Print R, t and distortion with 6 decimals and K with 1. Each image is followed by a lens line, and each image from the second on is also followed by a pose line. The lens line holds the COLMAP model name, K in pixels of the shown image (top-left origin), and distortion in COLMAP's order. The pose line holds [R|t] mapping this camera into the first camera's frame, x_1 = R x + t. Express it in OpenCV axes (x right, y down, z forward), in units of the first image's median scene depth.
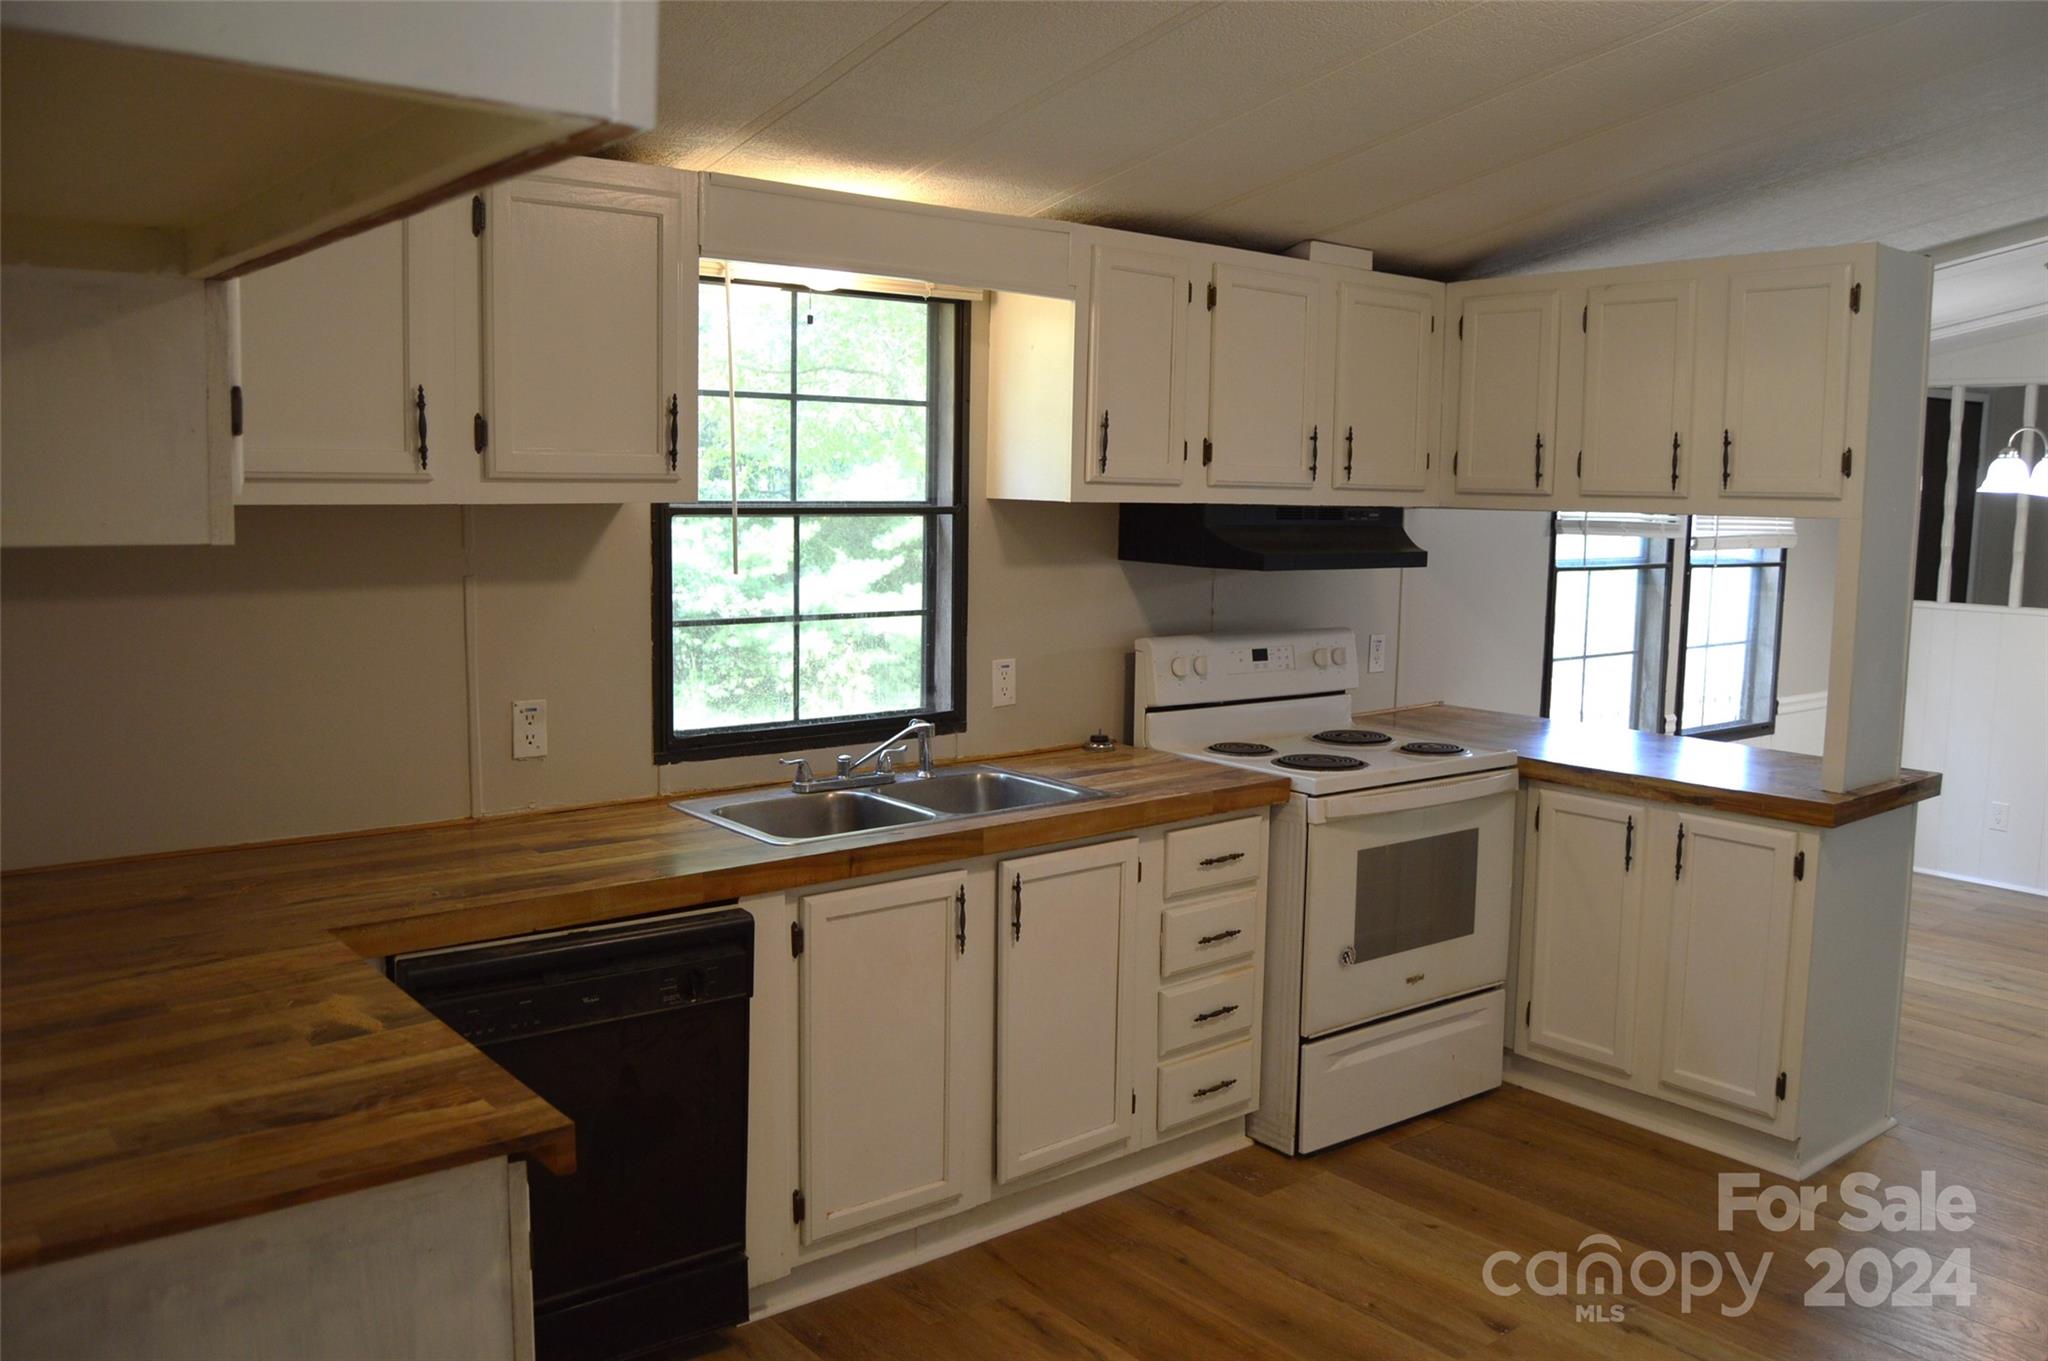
lens RADIAL K [[1609.0, 0, 1036.9], [0, 1609.0, 676.3], [0, 0, 1]] dist [-0.096757, 0.041018]
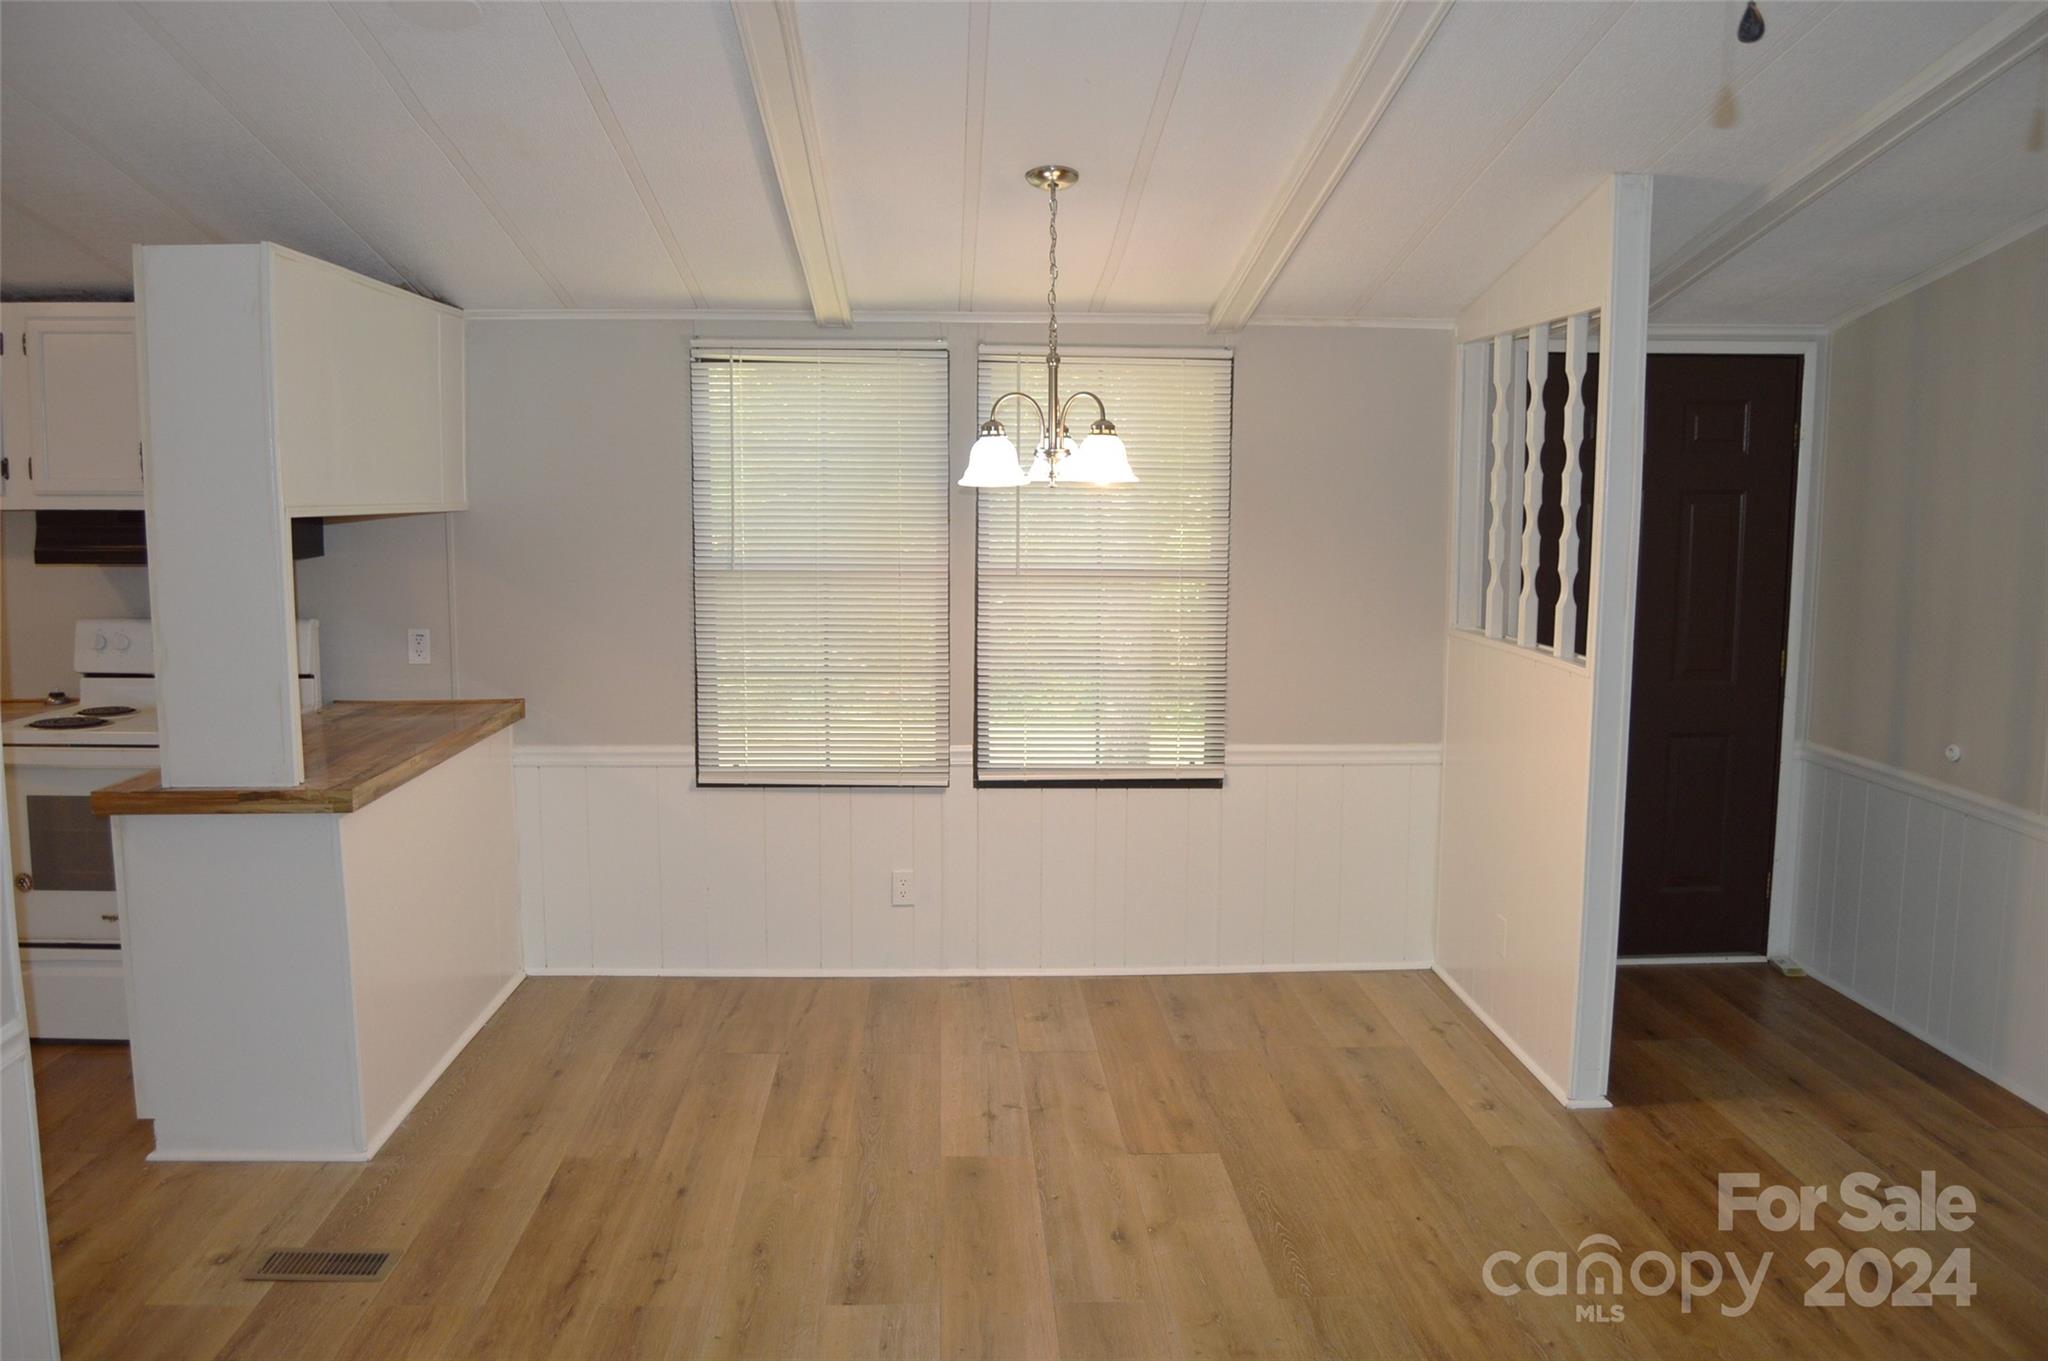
lens RADIAL K [[1609.0, 0, 1034.8], [0, 1609.0, 668.8], [0, 0, 1]] dist [-0.096757, 0.041018]
pose [[0.812138, 0.056679, -0.580706, 1.557460], [-0.063431, 0.997948, 0.008693, -0.047096], [0.580007, 0.029775, 0.814067, 0.504747]]
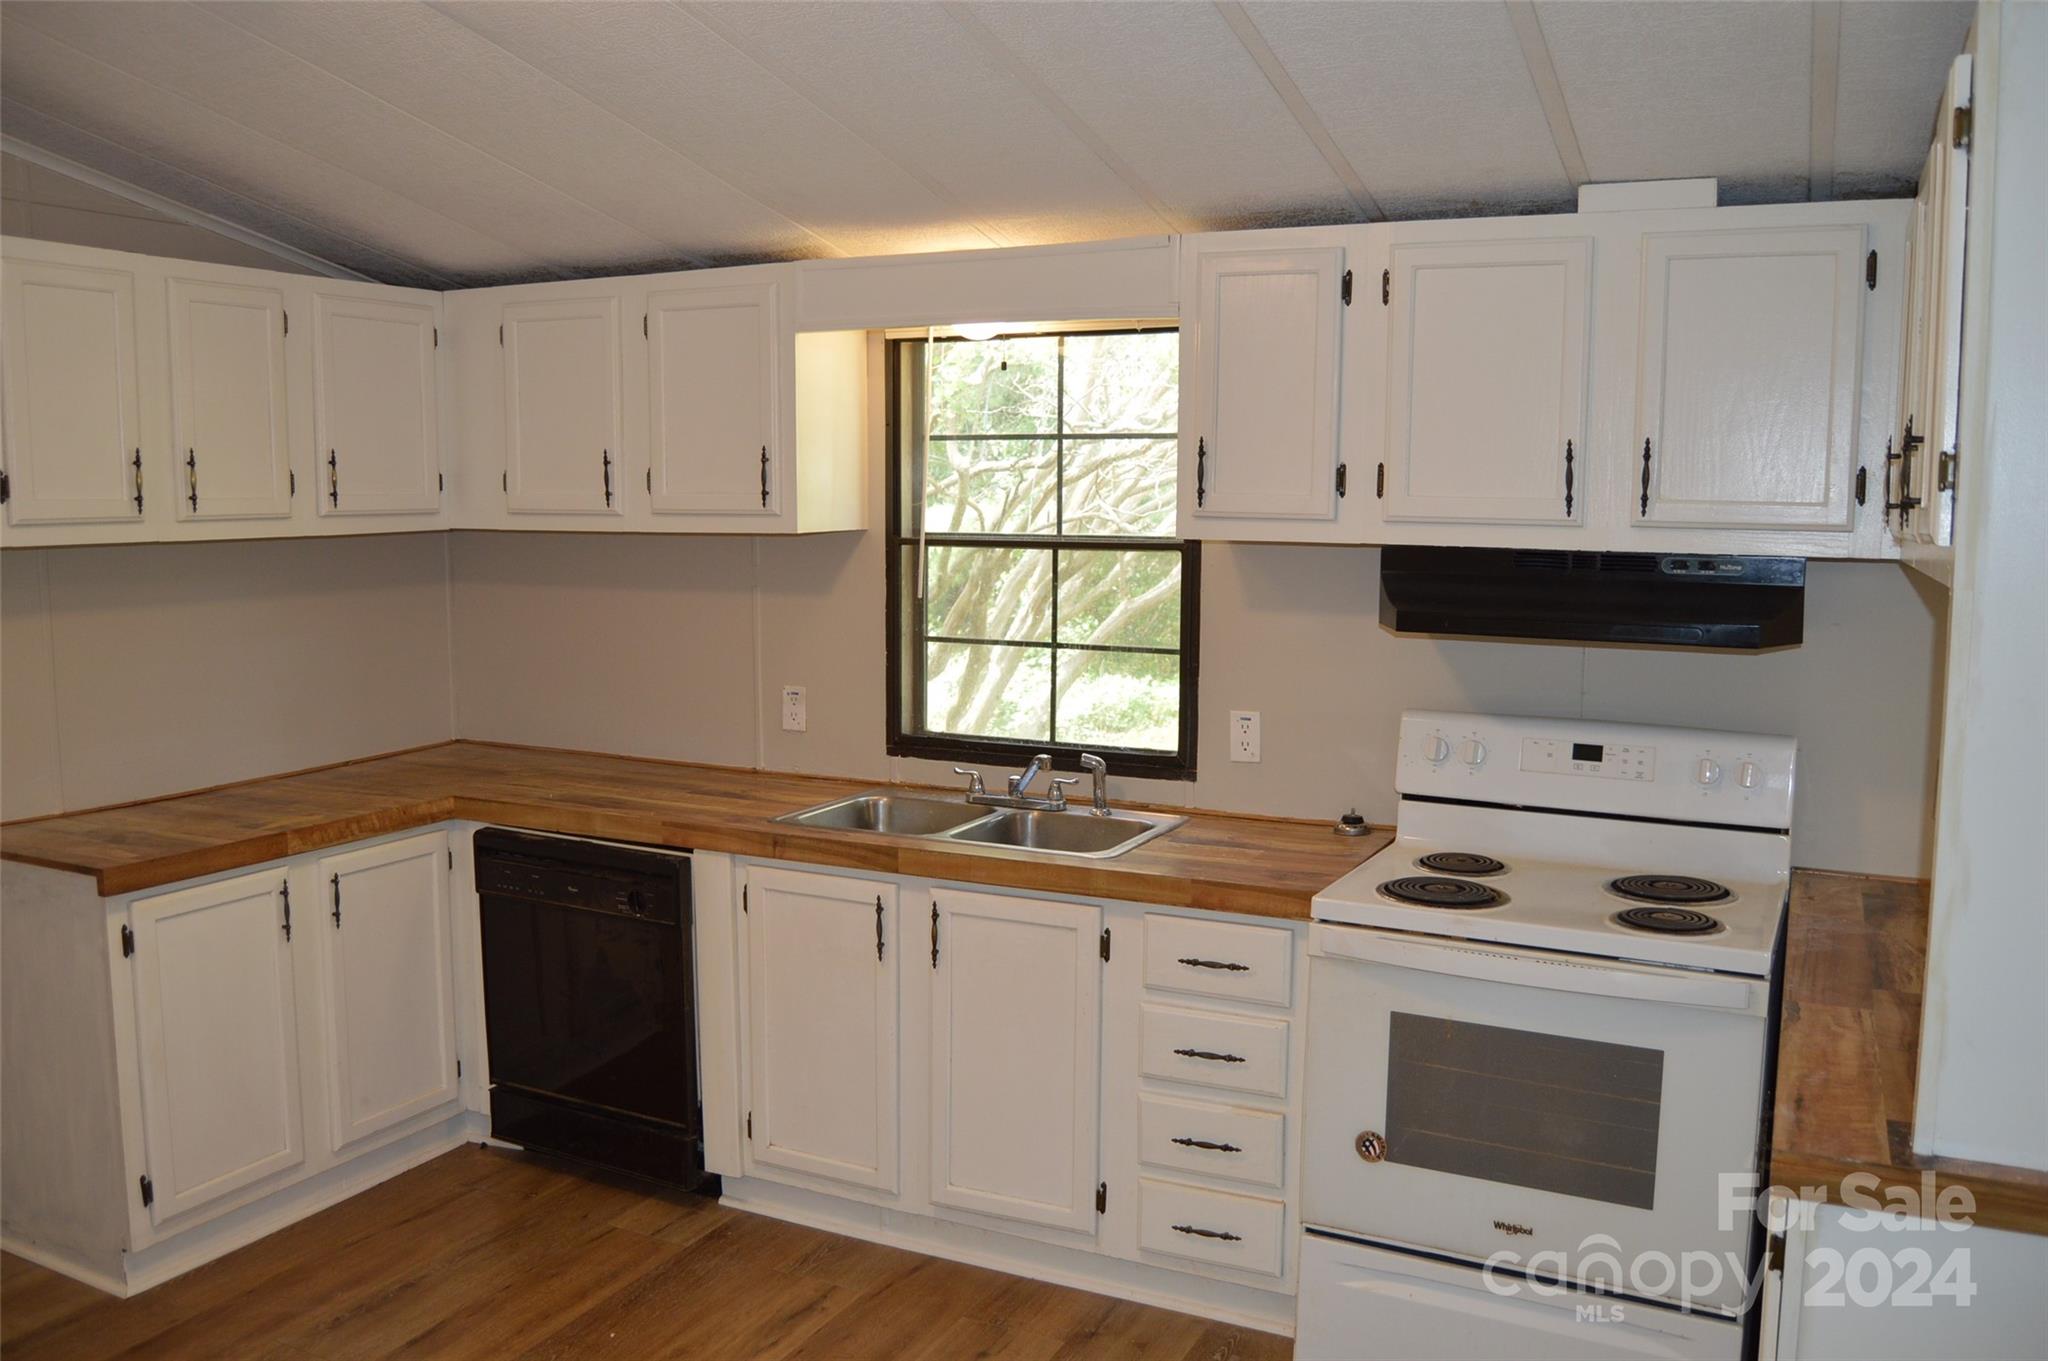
lens RADIAL K [[1609.0, 0, 1099.3], [0, 1609.0, 700.1], [0, 0, 1]] dist [-0.096757, 0.041018]
pose [[0.444101, 0.096610, -0.890753, 0.821426], [-0.114164, 0.992168, 0.050691, -0.058588], [0.888674, 0.079181, 0.451652, 0.557828]]
